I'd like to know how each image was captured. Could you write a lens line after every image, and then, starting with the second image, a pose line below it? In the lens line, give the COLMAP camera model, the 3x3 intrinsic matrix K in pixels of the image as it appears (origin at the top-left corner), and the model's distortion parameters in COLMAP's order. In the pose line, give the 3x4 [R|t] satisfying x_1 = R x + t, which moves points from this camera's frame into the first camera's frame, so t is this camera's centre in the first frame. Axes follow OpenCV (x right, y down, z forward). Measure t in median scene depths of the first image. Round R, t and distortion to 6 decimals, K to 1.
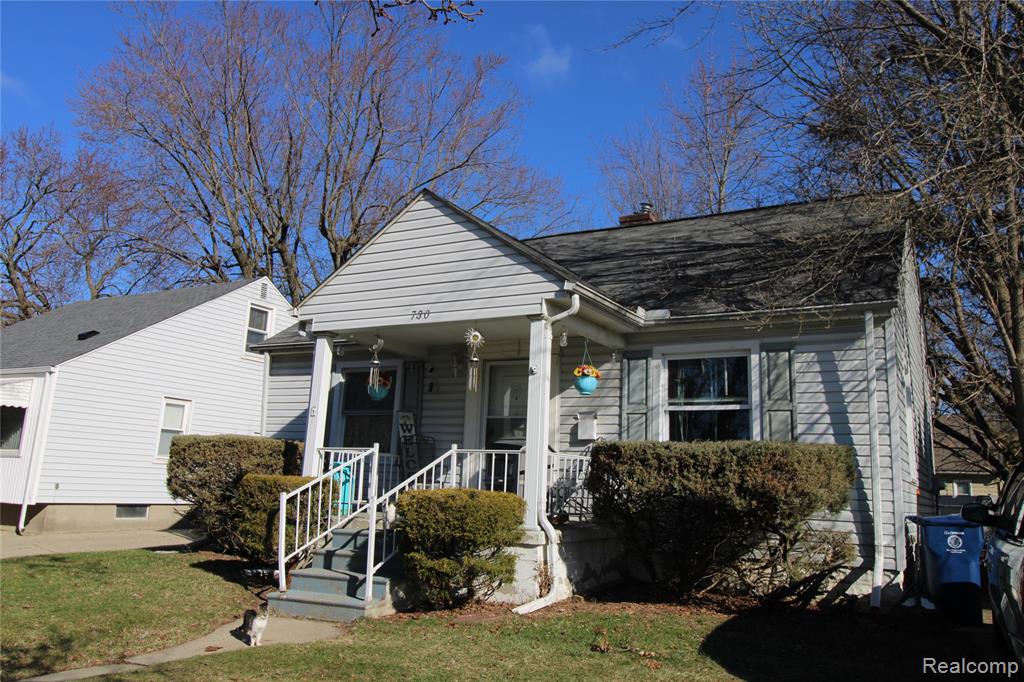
lens RADIAL K [[806.5, 0, 512.5], [0, 806.5, 337.8], [0, 0, 1]] dist [0.000075, 0.000107]
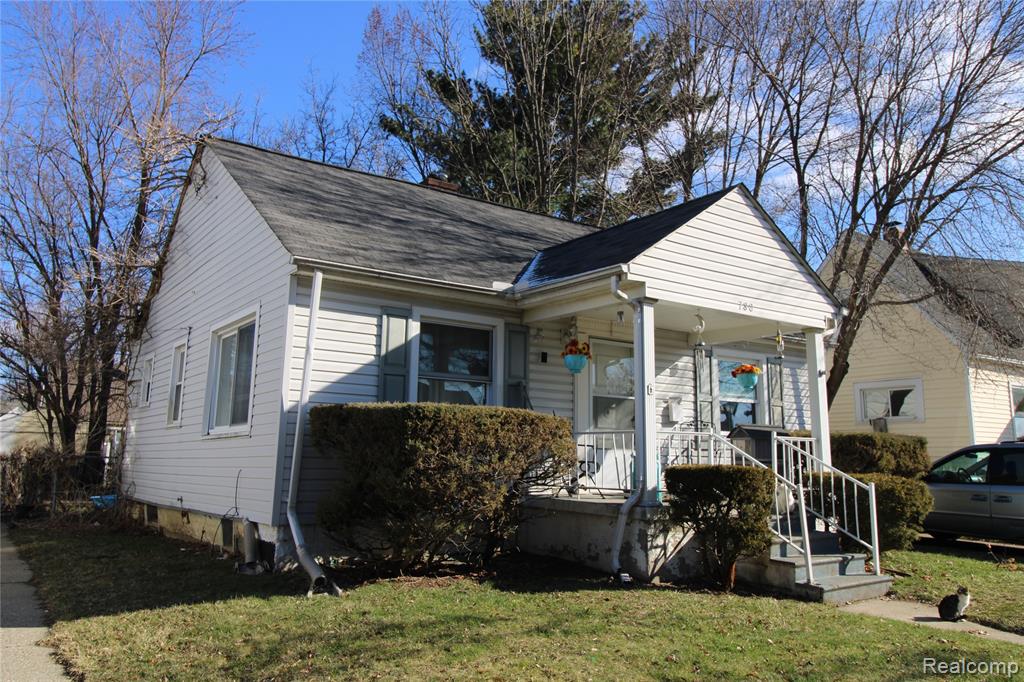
lens RADIAL K [[806.5, 0, 512.6], [0, 806.5, 340.3], [0, 0, 1]] dist [0.000075, 0.000107]
pose [[0.432990, 0.099393, 0.895902, -1.138906], [-0.164164, 0.985975, -0.030046, 0.092206], [-0.886324, -0.134065, 0.443234, 0.775343]]
